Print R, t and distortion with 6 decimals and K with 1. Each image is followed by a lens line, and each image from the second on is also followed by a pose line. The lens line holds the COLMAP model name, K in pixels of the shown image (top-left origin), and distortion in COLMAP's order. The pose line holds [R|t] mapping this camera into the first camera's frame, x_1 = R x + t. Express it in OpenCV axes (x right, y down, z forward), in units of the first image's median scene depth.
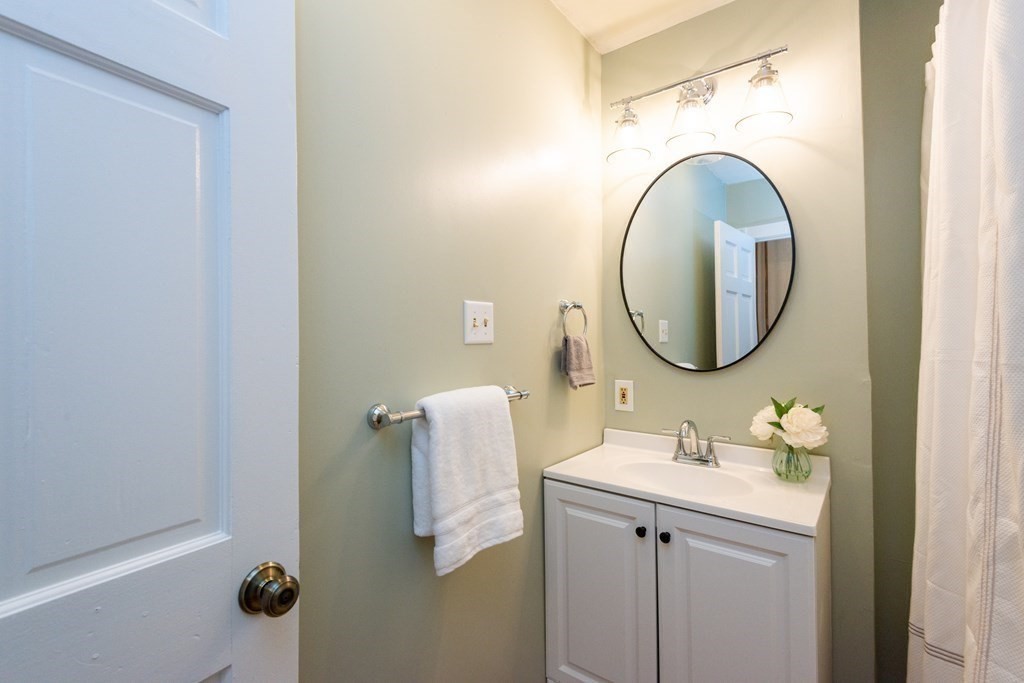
lens RADIAL K [[480.2, 0, 512.0], [0, 480.2, 341.5], [0, 0, 1]] dist [-0.000240, -0.000118]
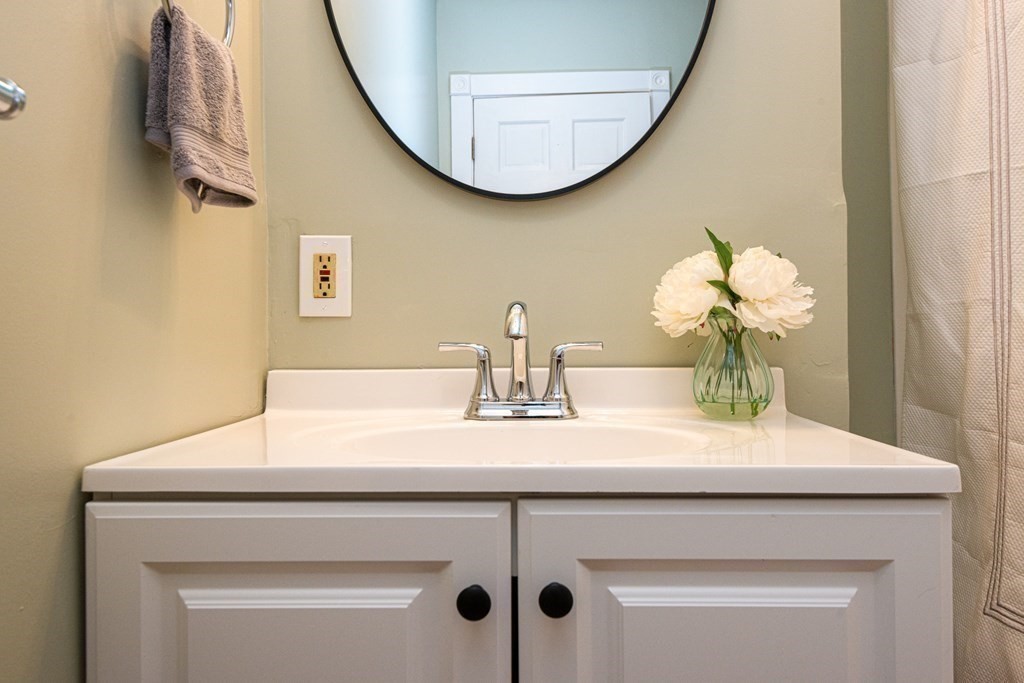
lens RADIAL K [[677.1, 0, 513.5], [0, 677.1, 370.8], [0, 0, 1]] dist [0.060799, -0.102774]
pose [[0.794395, -0.015217, 0.607211, 0.026808], [0.009445, 0.999875, 0.012702, 0.214047], [-0.607329, -0.004355, 0.794439, 0.563474]]
